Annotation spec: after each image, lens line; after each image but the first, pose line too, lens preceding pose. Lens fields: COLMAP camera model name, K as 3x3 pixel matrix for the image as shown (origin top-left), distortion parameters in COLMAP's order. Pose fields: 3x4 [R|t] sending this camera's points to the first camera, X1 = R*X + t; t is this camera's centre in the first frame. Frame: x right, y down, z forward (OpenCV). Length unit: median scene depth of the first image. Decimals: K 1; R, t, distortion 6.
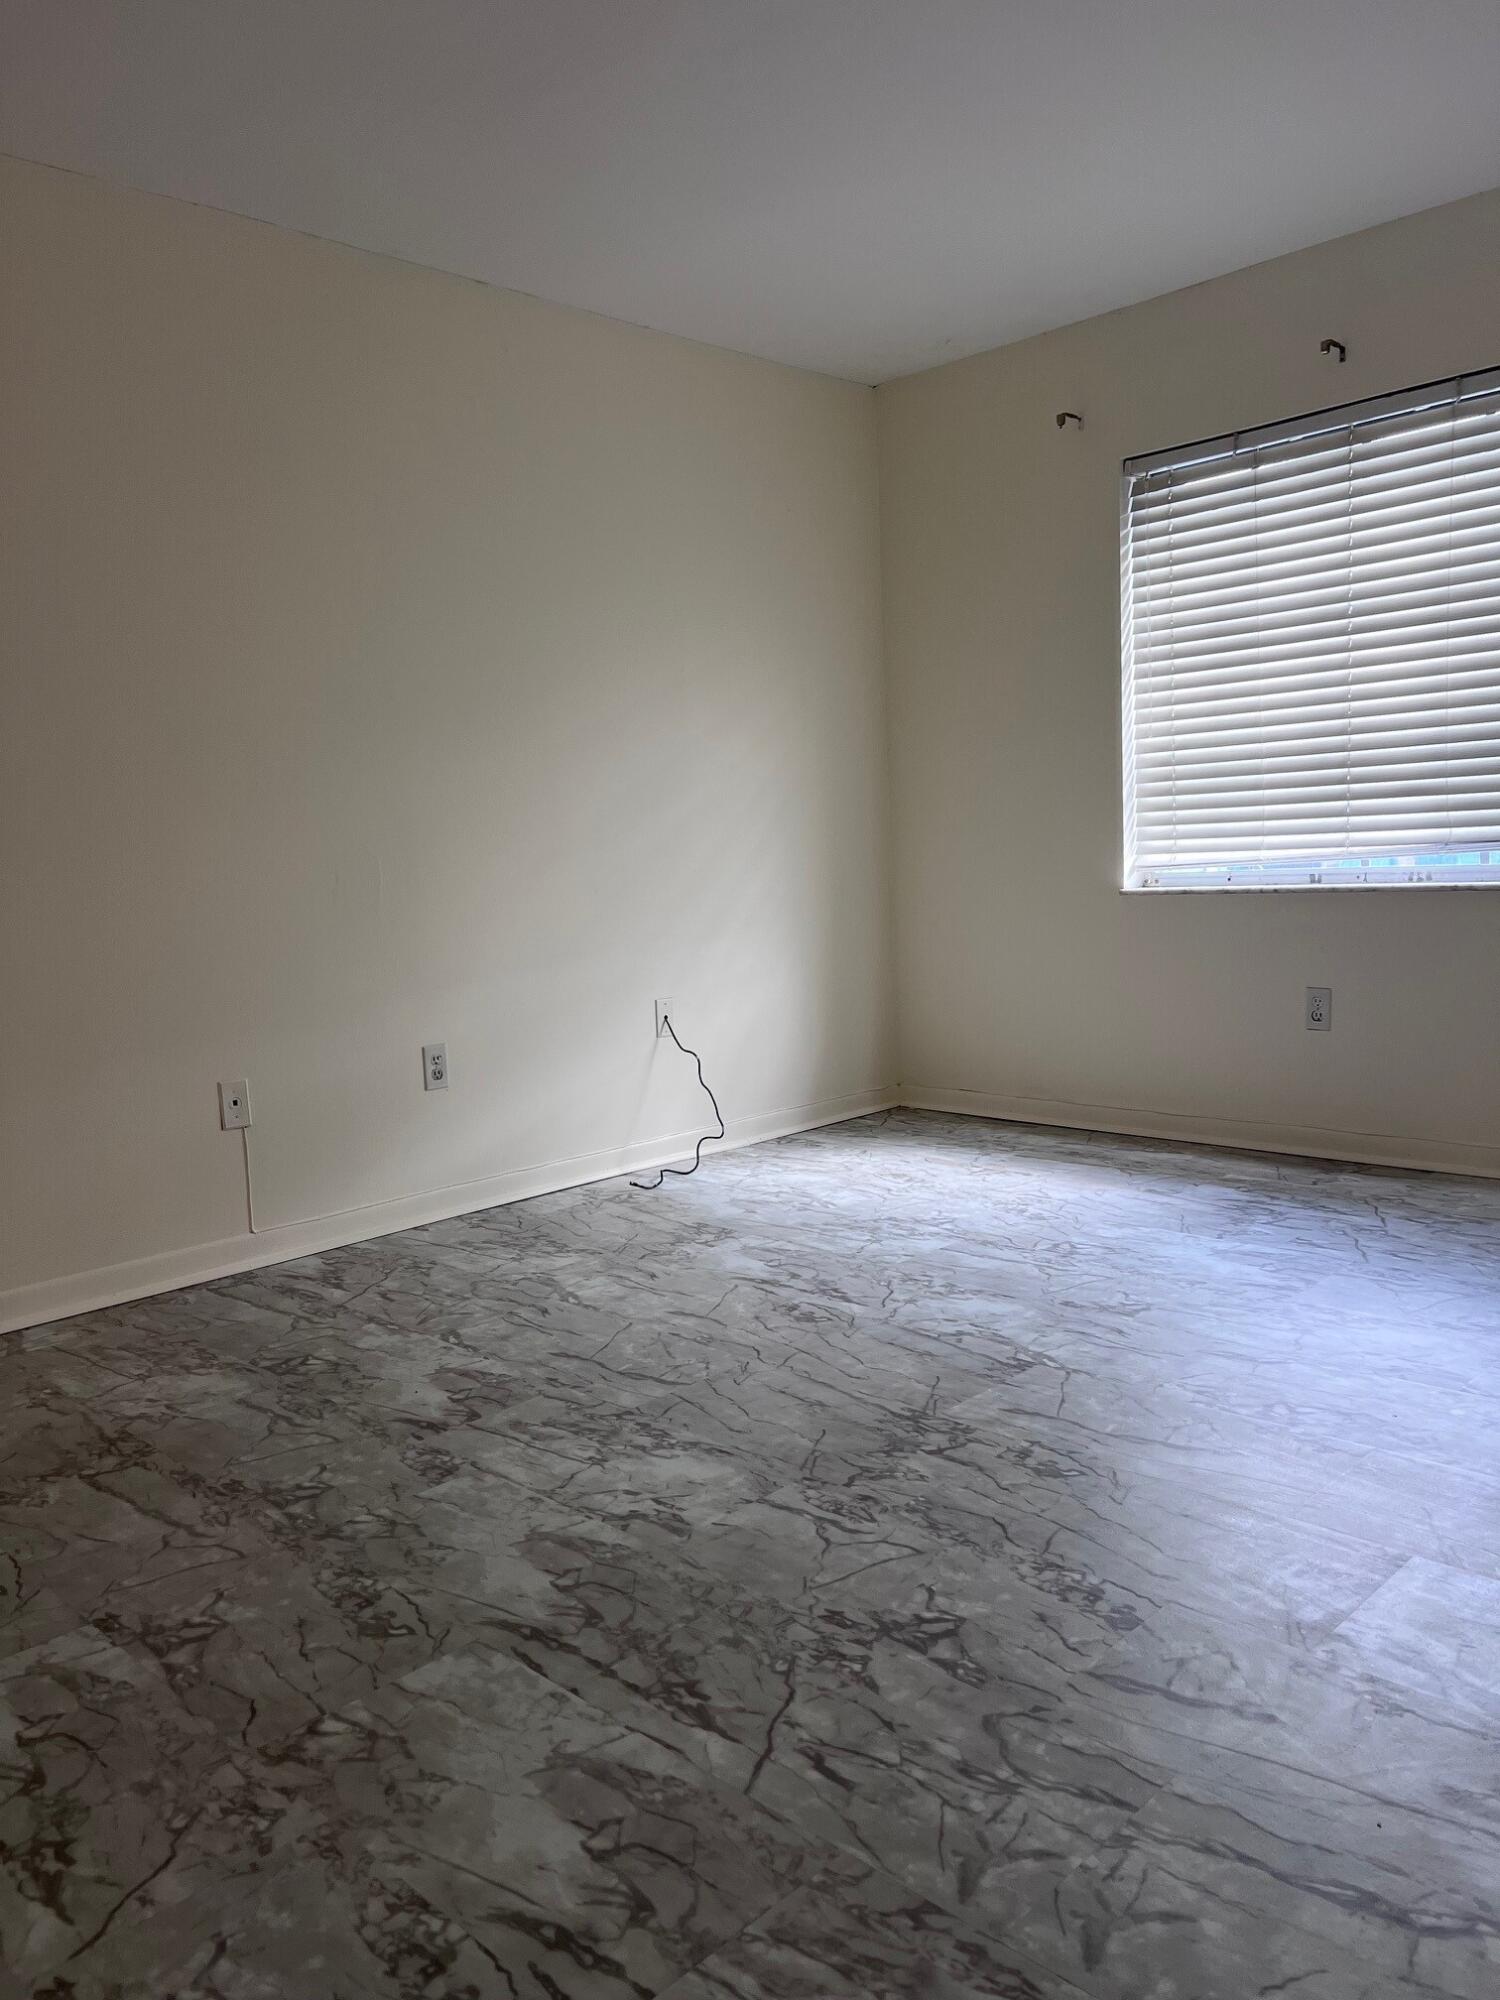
lens RADIAL K [[1526.7, 0, 741.7], [0, 1526.7, 1029.8], [0, 0, 1]] dist [0.051364, -0.060130]
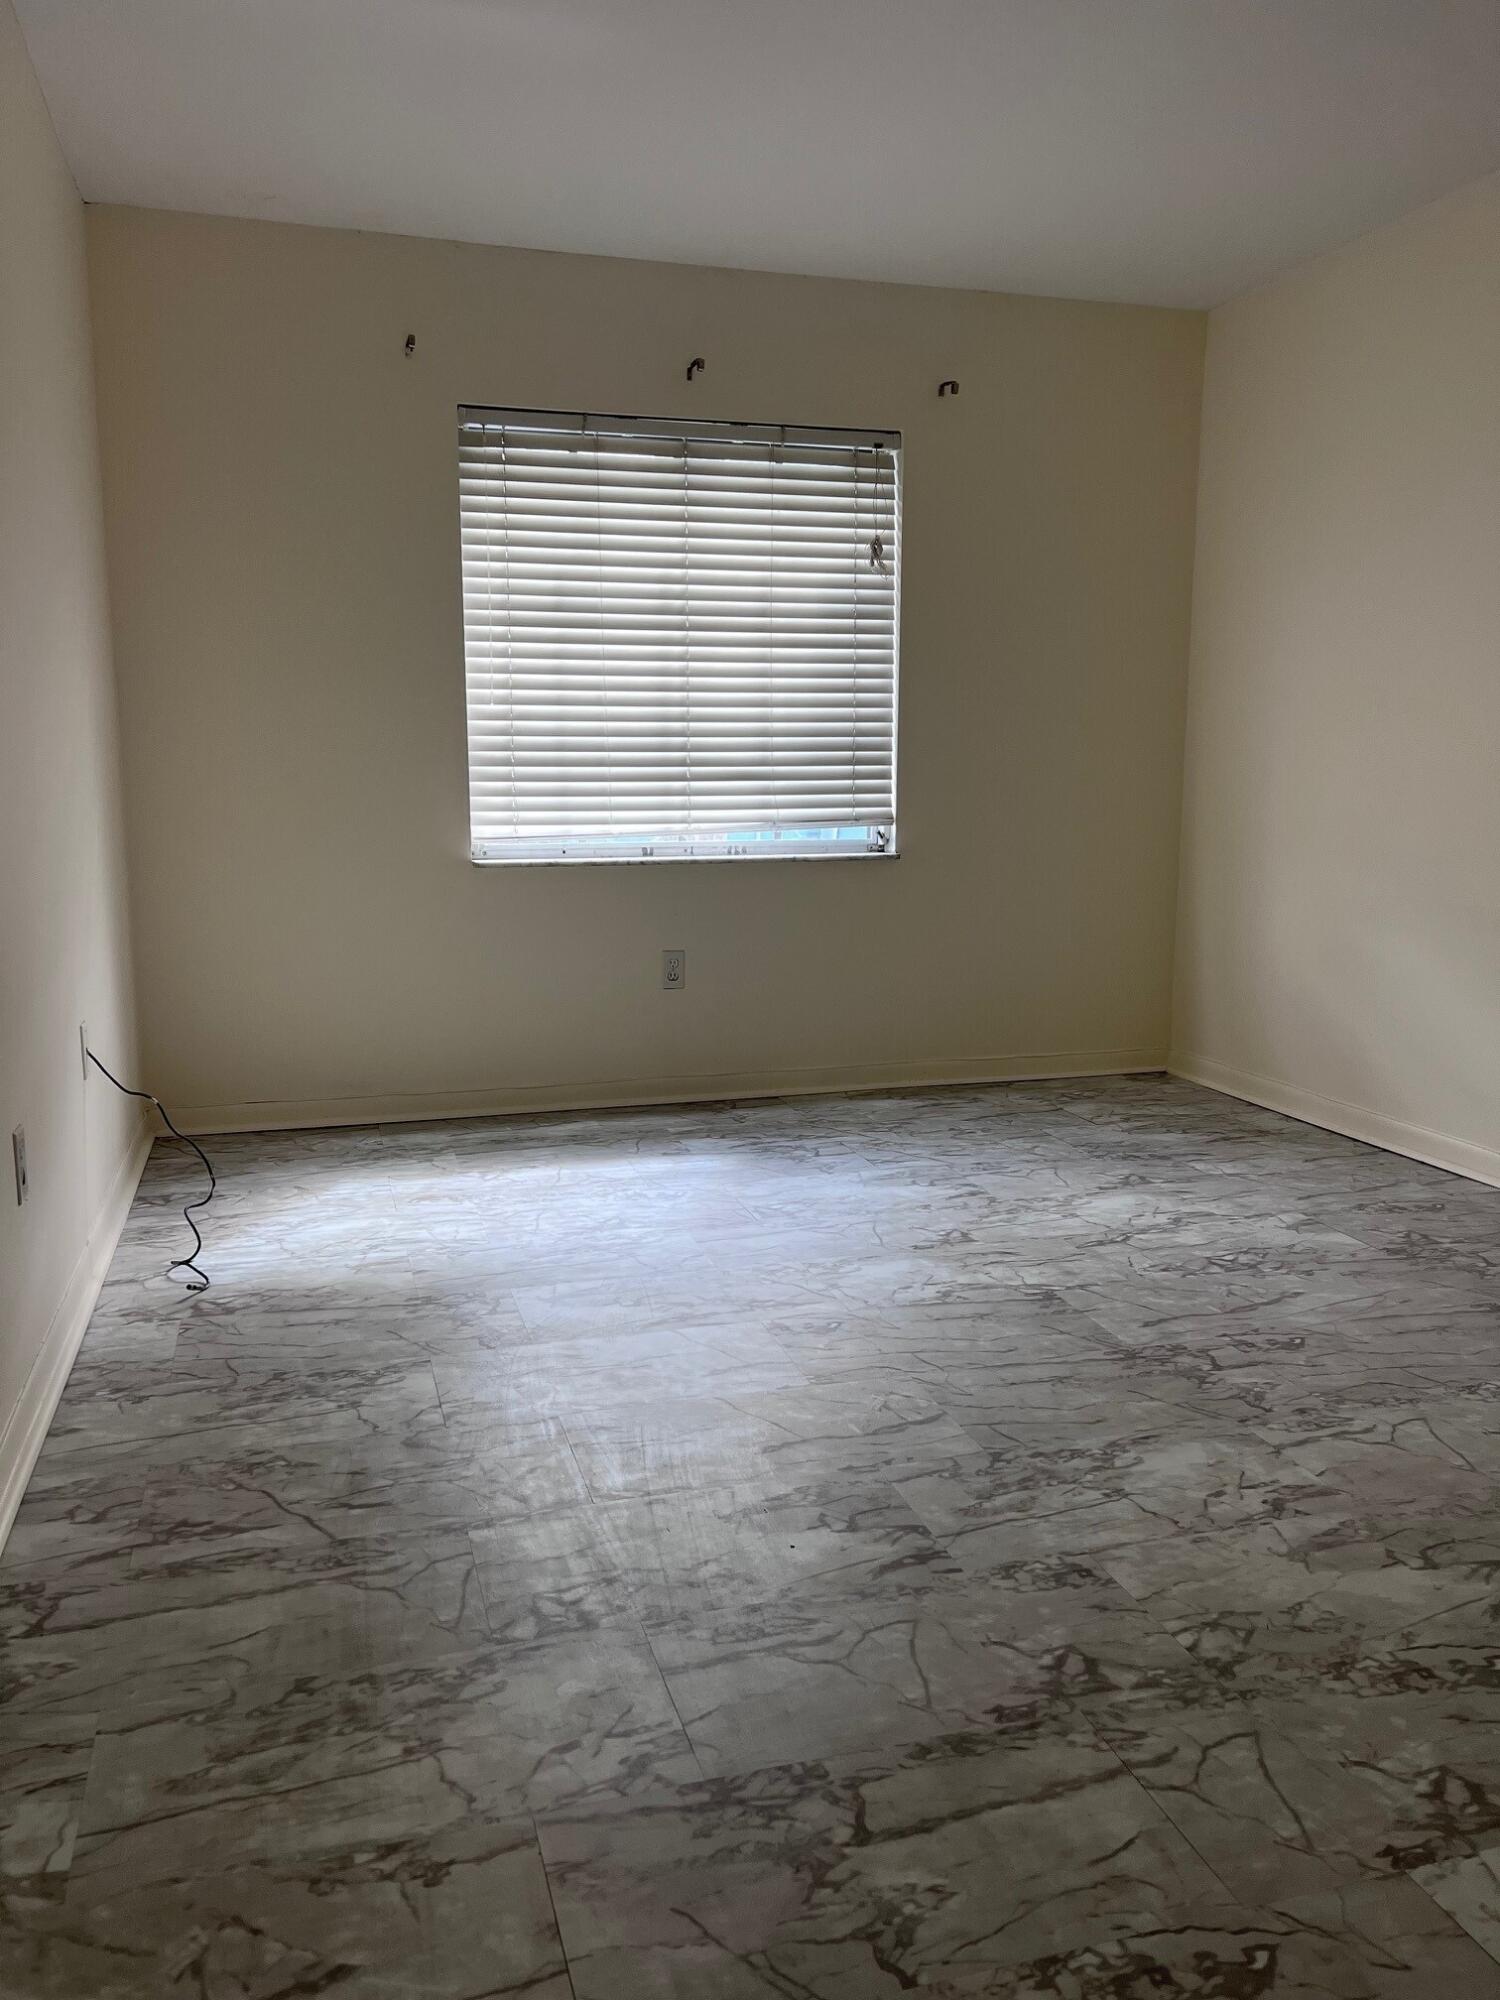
lens RADIAL K [[1526.7, 0, 741.7], [0, 1526.7, 1029.8], [0, 0, 1]] dist [0.051364, -0.060130]
pose [[0.459955, -0.102028, 0.882061, -0.859517], [0.087576, 0.993746, 0.069279, -0.064418], [-0.883613, 0.045382, 0.466014, 0.676361]]
